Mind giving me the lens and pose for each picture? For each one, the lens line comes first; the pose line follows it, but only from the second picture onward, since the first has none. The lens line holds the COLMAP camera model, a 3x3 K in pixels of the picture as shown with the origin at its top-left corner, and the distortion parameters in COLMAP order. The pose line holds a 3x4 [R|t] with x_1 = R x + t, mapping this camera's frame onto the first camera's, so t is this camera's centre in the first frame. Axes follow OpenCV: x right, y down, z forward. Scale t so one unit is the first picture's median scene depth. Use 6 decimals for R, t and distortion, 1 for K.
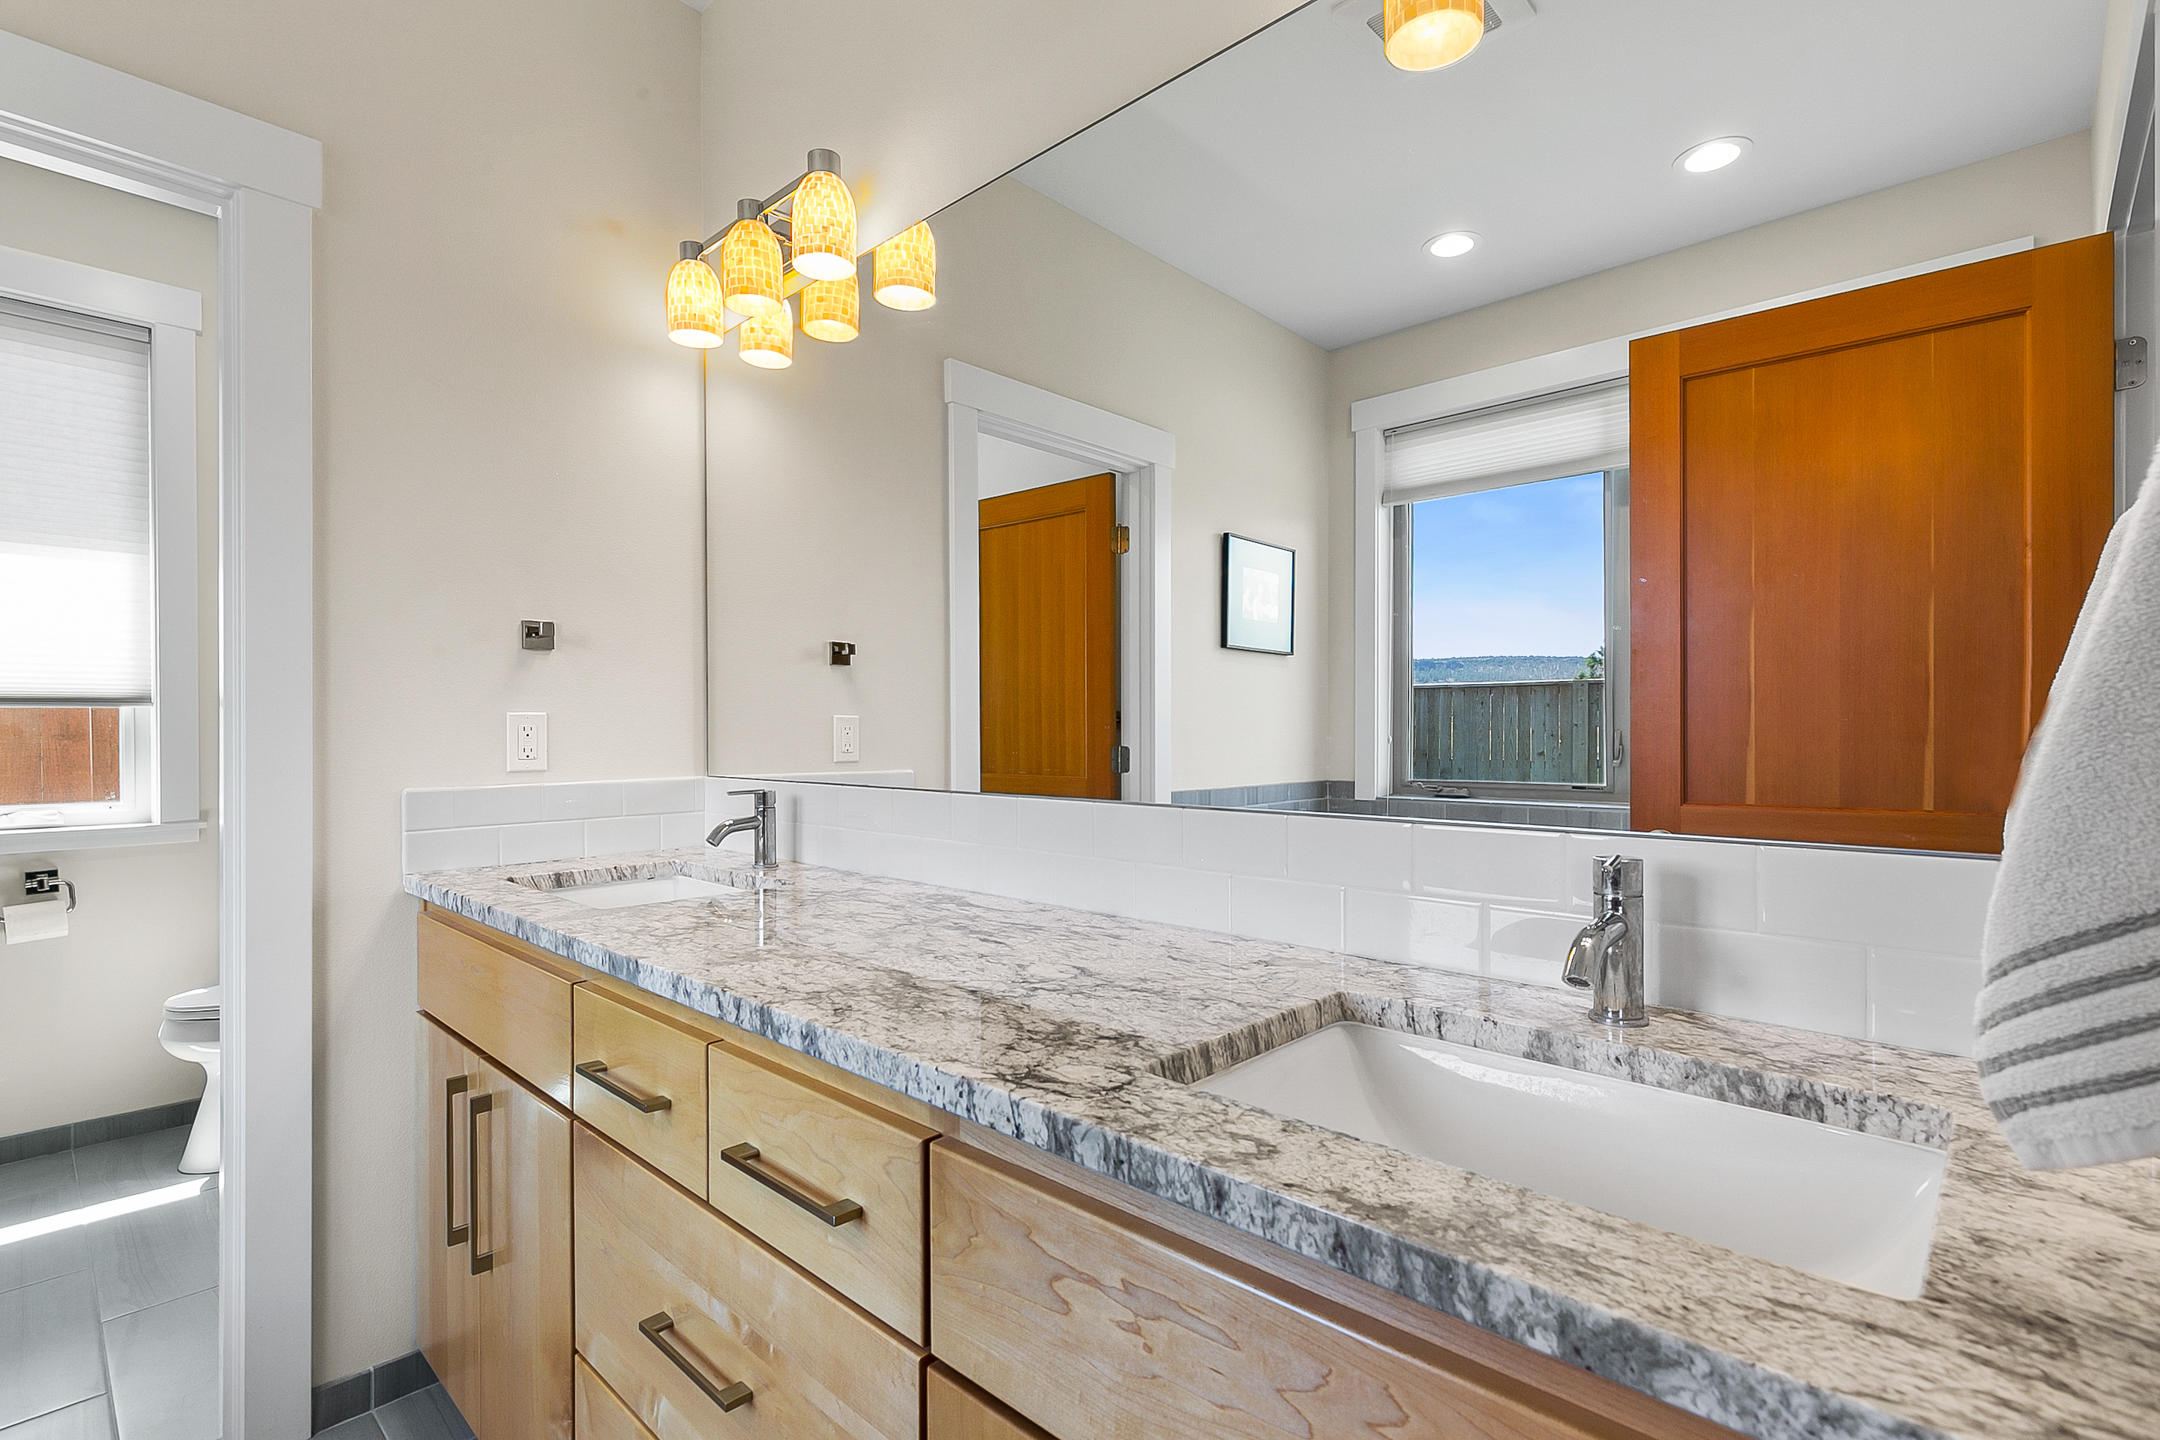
lens RADIAL K [[1003.3, 0, 1080.0], [0, 1003.3, 720.0], [0, 0, 1]] dist [0.027555, -0.000179]
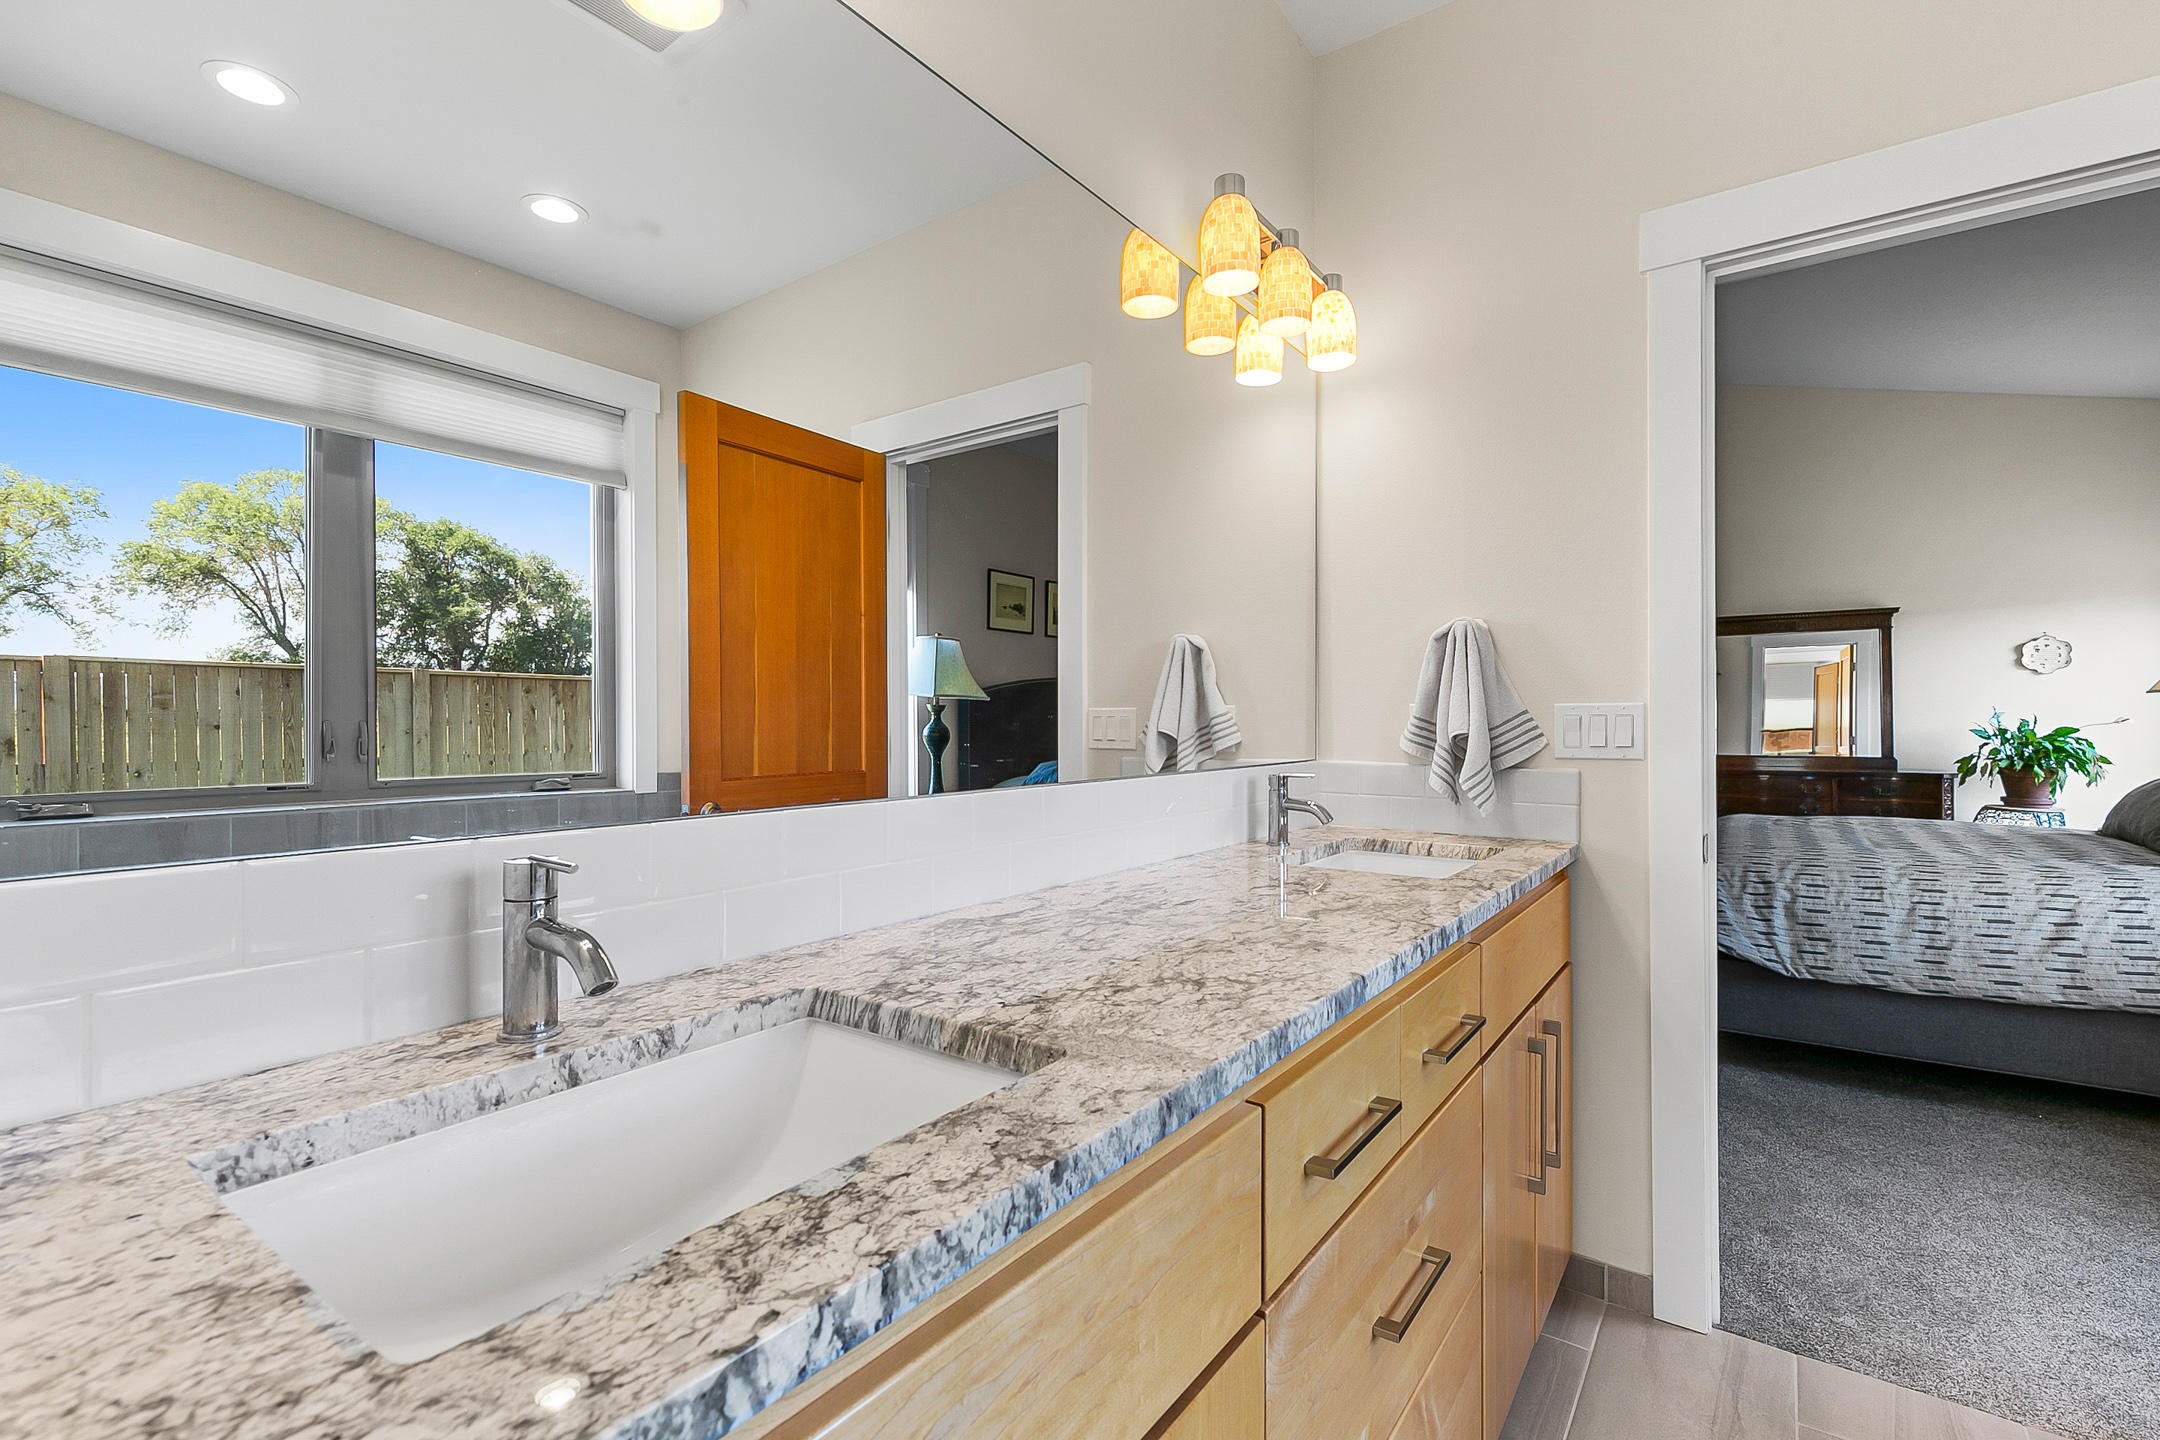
lens RADIAL K [[975.7, 0, 1080.1], [0, 975.7, 715.8], [0, 0, 1]] dist [0.004714, -0.000481]
pose [[-0.128273, 0.004935, 0.991727, -0.466628], [-0.012140, 0.999905, -0.006546, 0.004371], [-0.991665, -0.012879, -0.128201, 0.501448]]
